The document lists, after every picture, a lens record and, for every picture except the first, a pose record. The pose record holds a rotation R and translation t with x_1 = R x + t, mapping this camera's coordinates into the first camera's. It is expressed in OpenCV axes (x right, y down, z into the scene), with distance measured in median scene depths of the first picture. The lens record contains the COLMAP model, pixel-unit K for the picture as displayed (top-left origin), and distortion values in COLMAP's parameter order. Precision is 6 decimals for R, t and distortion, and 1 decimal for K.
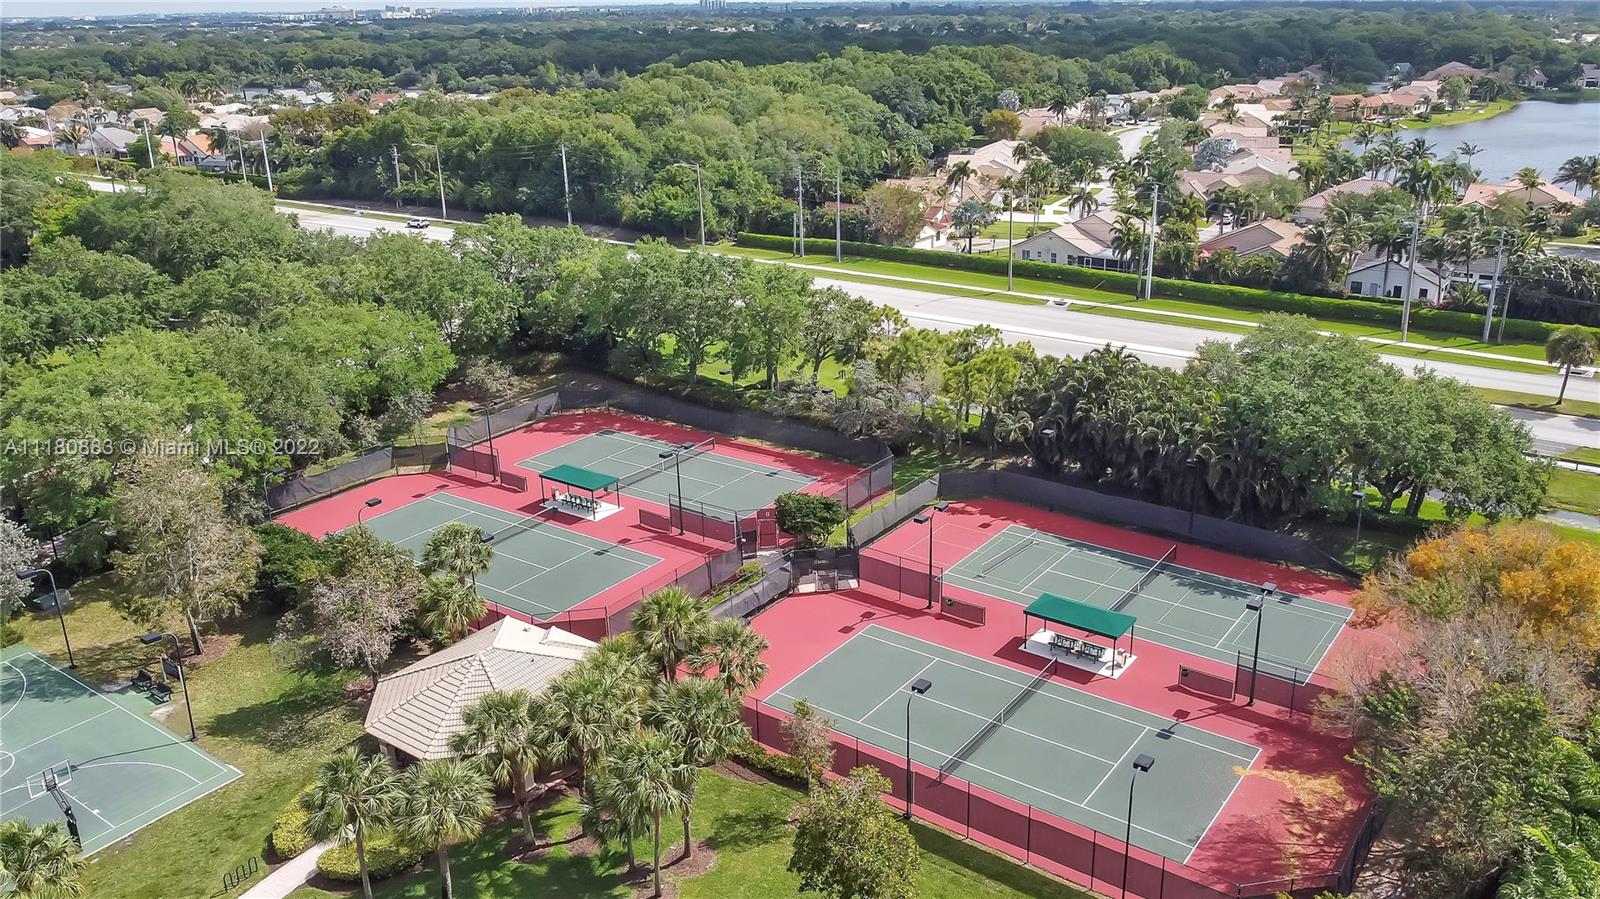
lens RADIAL K [[1267.3, 0, 803.7], [0, 1267.3, 446.6], [0, 0, 1]] dist [-0.002448, -0.006553]
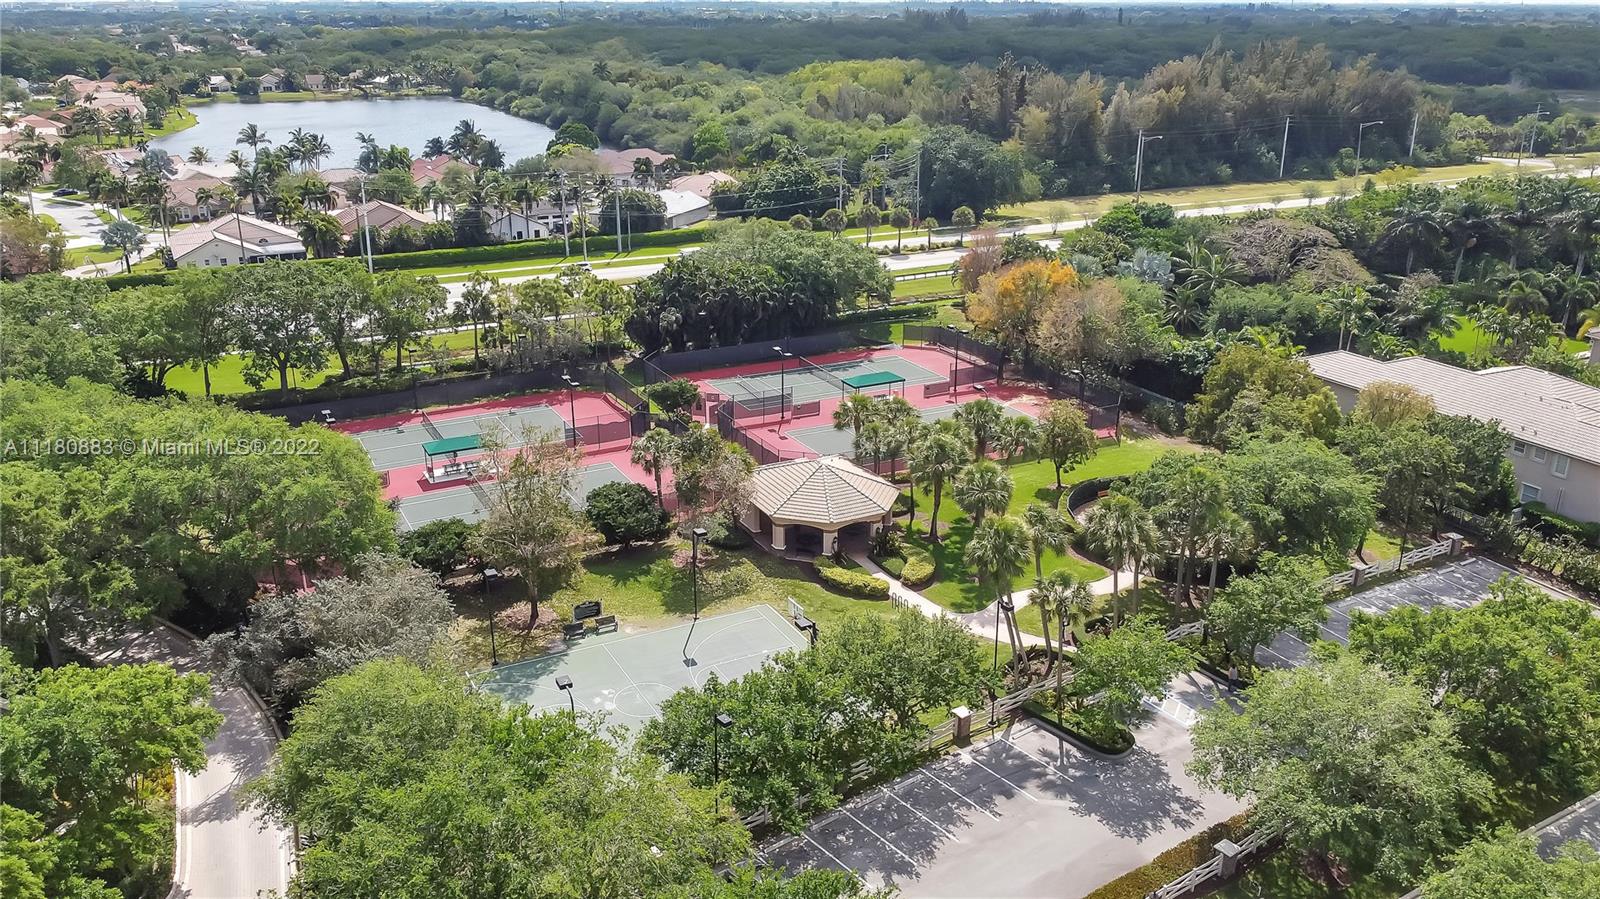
lens RADIAL K [[1267.3, 0, 800.5], [0, 1267.3, 454.0], [0, 0, 1]] dist [-0.002448, -0.006553]
pose [[0.436118, -0.286886, 0.852935, -1.051211], [0.289956, 0.942070, 0.168608, -0.073526], [-0.851896, 0.173780, 0.494038, 0.191993]]
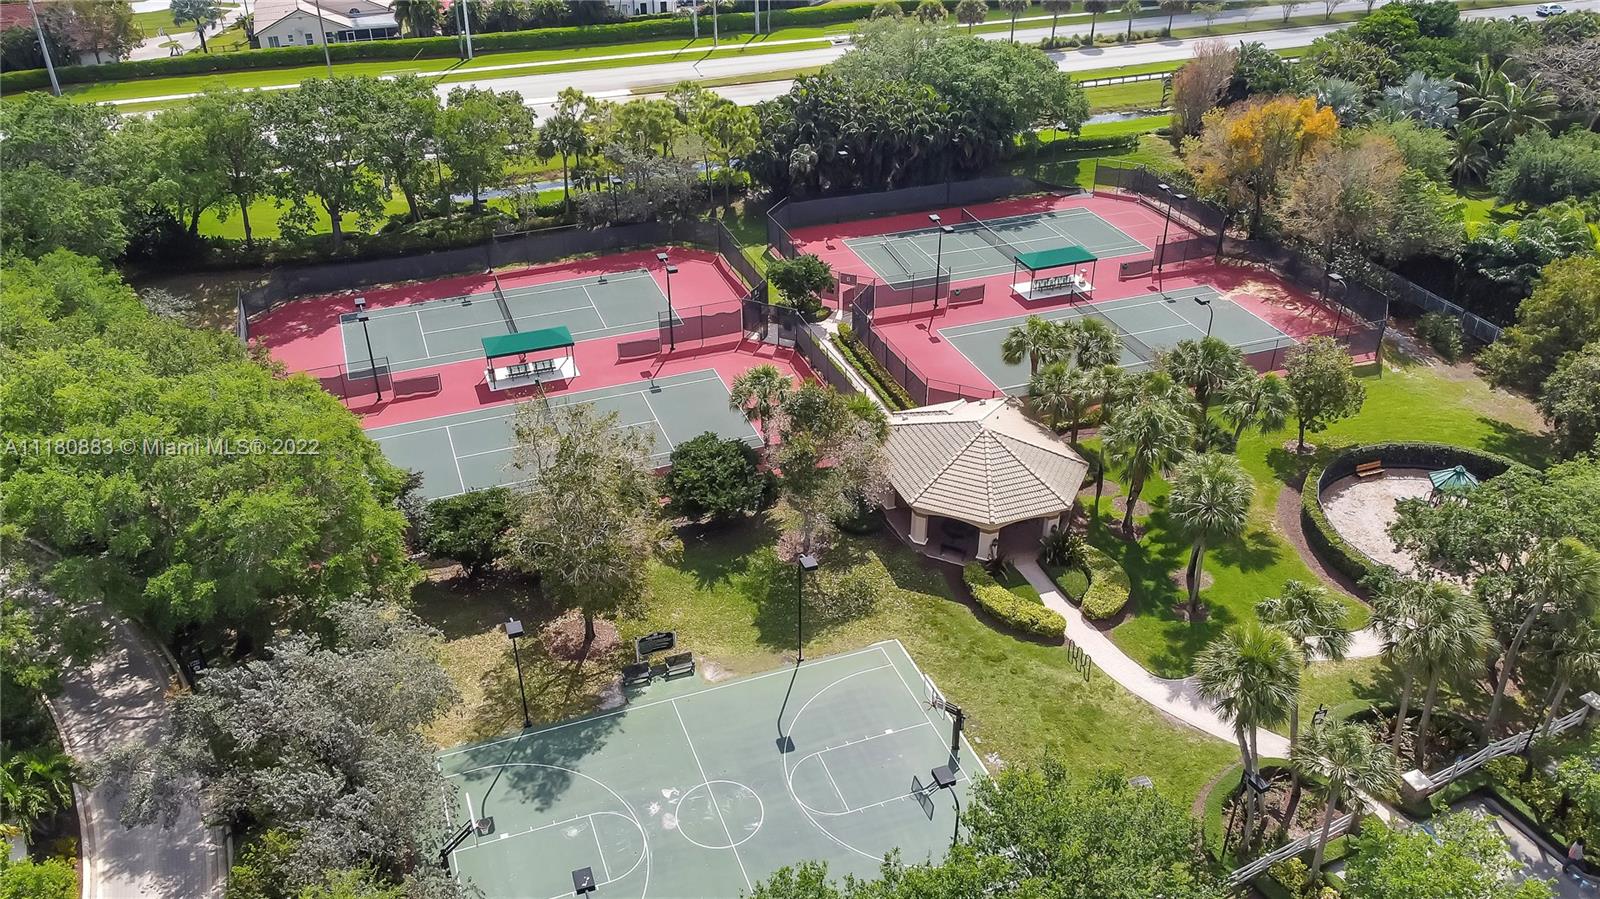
lens RADIAL K [[1267.3, 0, 796.4], [0, 1267.3, 449.9], [0, 0, 1]] dist [-0.002448, -0.006553]
pose [[0.548067, -0.417974, 0.724513, -0.788264], [0.269551, 0.908241, 0.320063, -0.149178], [-0.791811, 0.019877, 0.610443, 0.311076]]
